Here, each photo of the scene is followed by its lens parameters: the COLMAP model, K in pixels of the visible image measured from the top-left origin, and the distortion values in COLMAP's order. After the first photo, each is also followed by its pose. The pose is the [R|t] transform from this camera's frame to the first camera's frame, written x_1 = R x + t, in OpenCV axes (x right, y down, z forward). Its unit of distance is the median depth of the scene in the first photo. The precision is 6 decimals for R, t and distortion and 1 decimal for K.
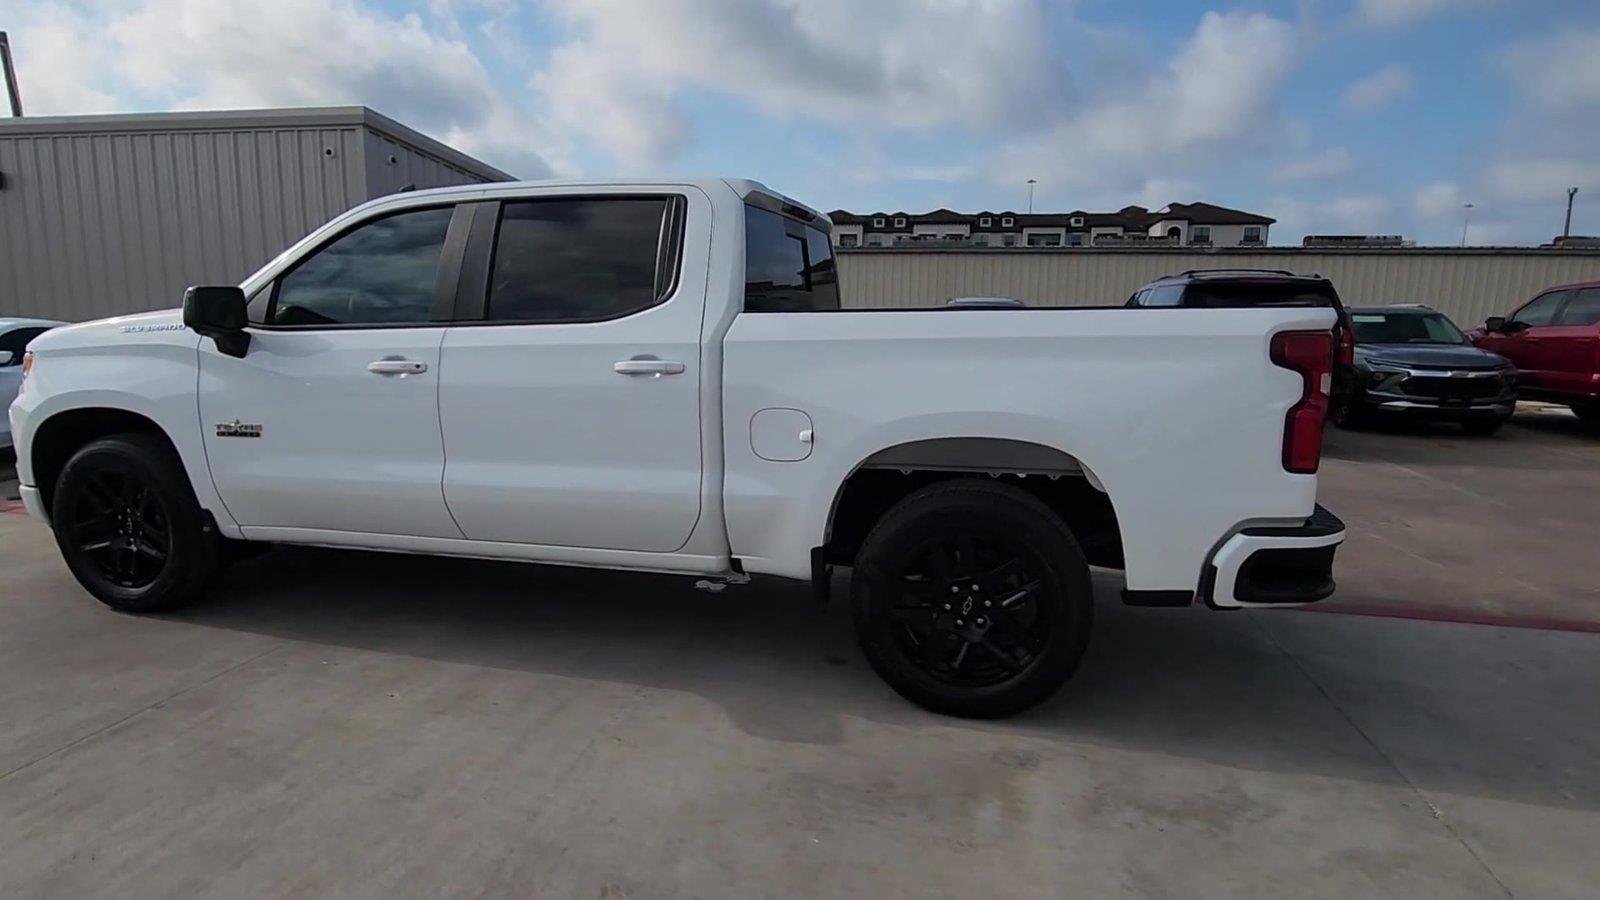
lens RADIAL K [[848.4, 0, 805.0], [0, 848.4, 442.2], [0, 0, 1]] dist [0.002239, 0.000399]
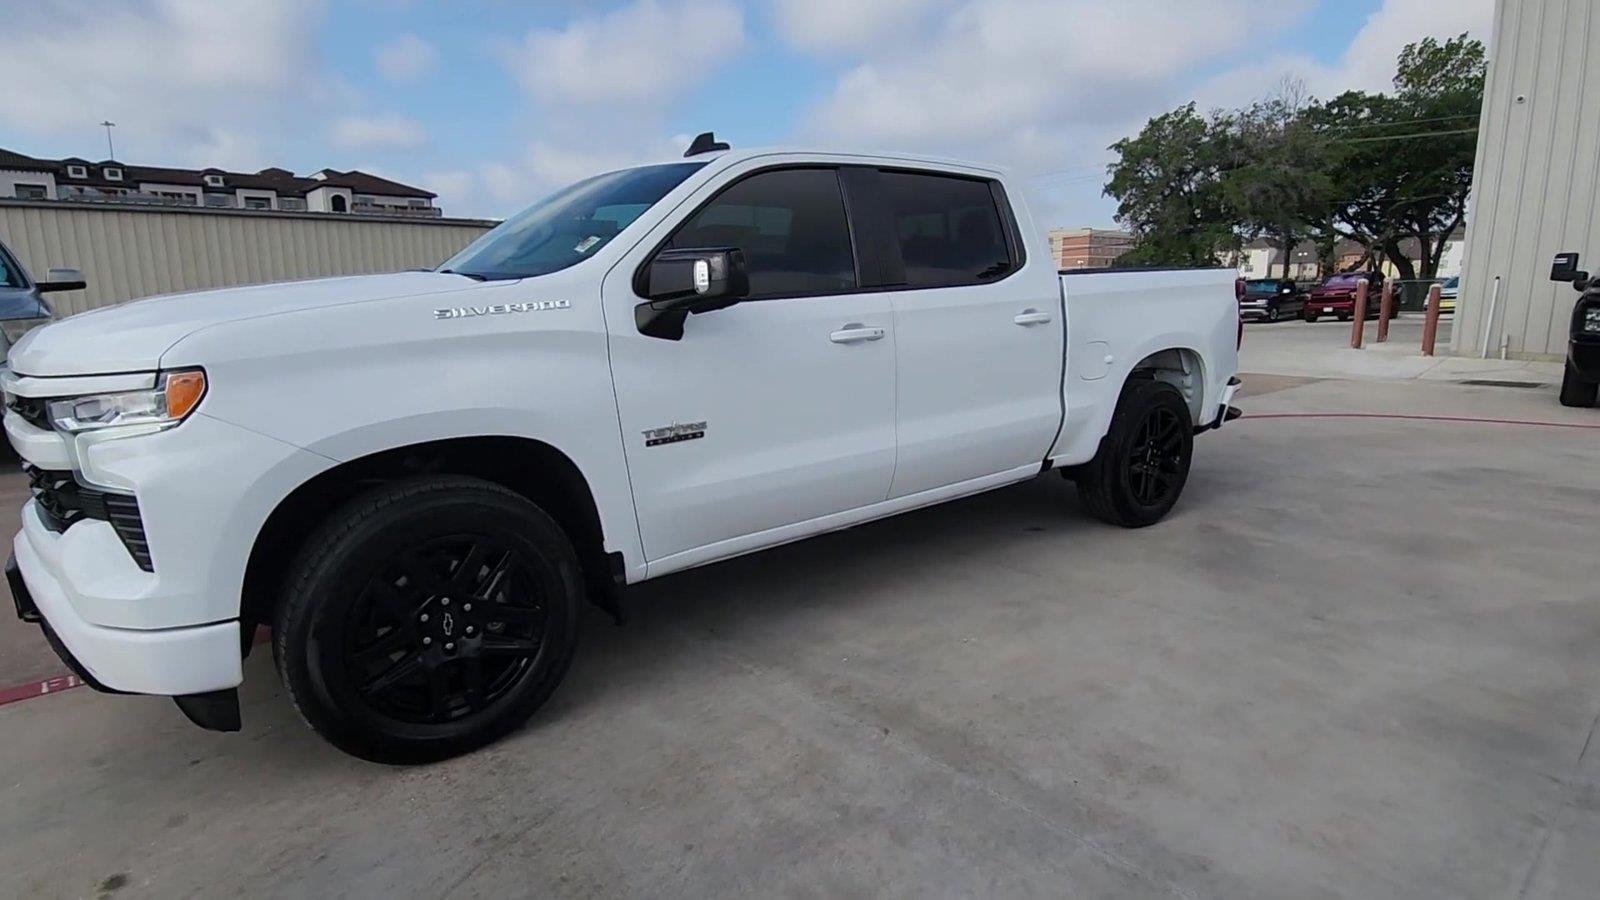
lens RADIAL K [[848.4, 0, 805.0], [0, 848.4, 442.2], [0, 0, 1]] dist [0.002239, 0.000399]
pose [[0.601912, -0.161069, 0.782150, -1.210202], [0.136253, 0.985800, 0.098153, -0.066846], [-0.786853, 0.047491, 0.615311, 0.431235]]
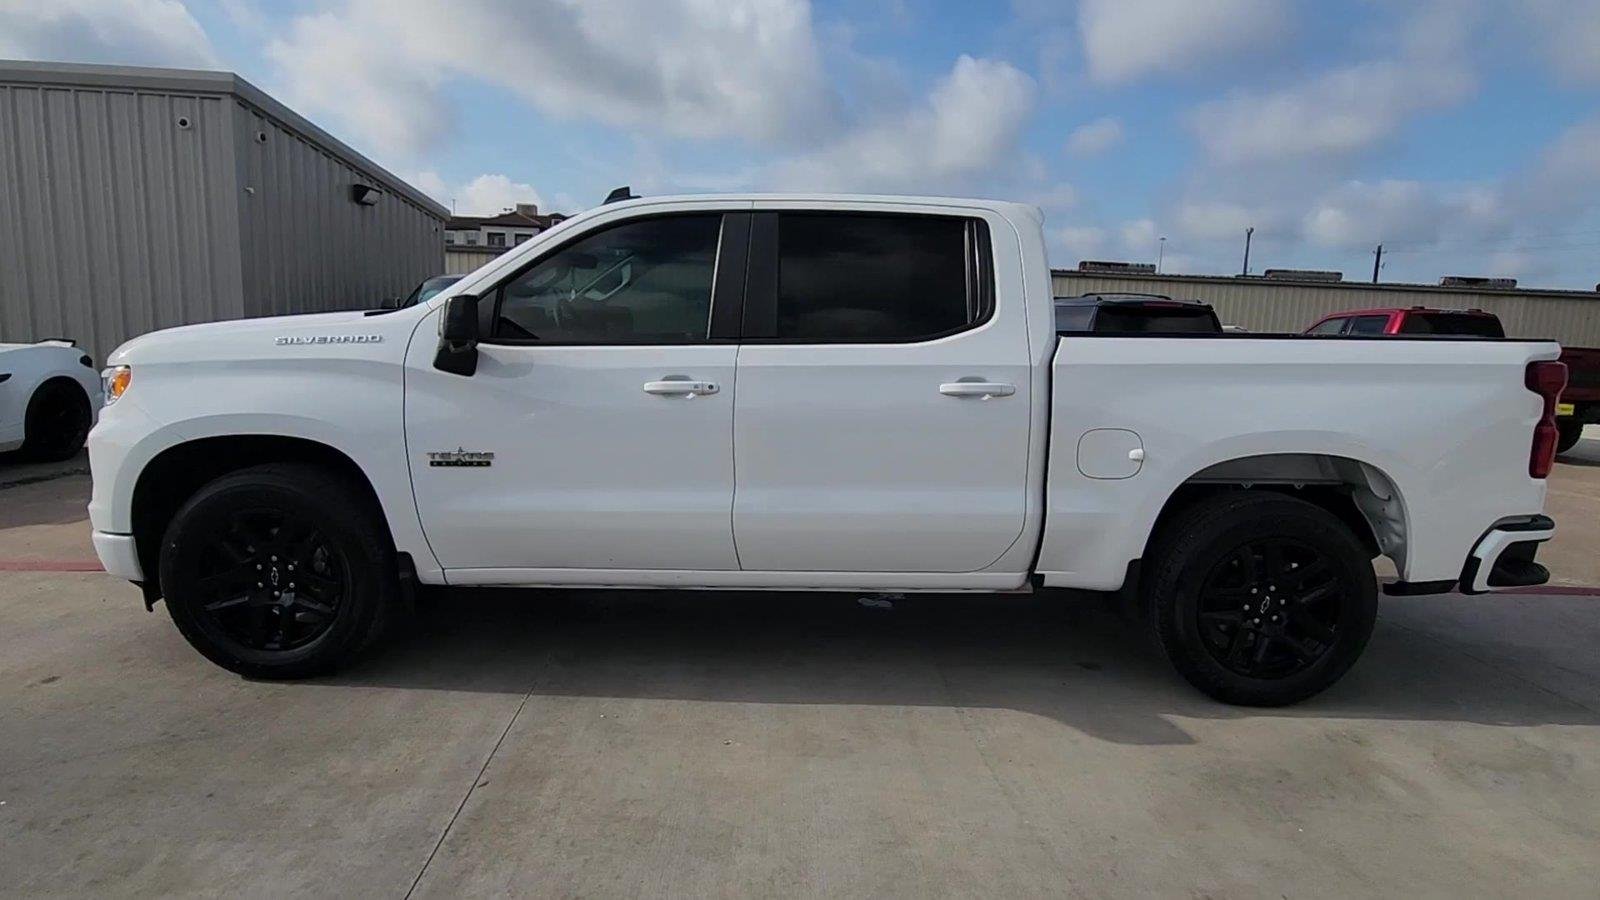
lens RADIAL K [[835.7, 0, 796.5], [0, 835.7, 450.0], [0, 0, 1]] dist [0.004842, -0.001124]
pose [[0.965782, -0.019283, 0.258636, -0.559335], [0.018302, 0.999813, 0.006202, -0.022606], [-0.258707, -0.001256, 0.965955, 0.086692]]
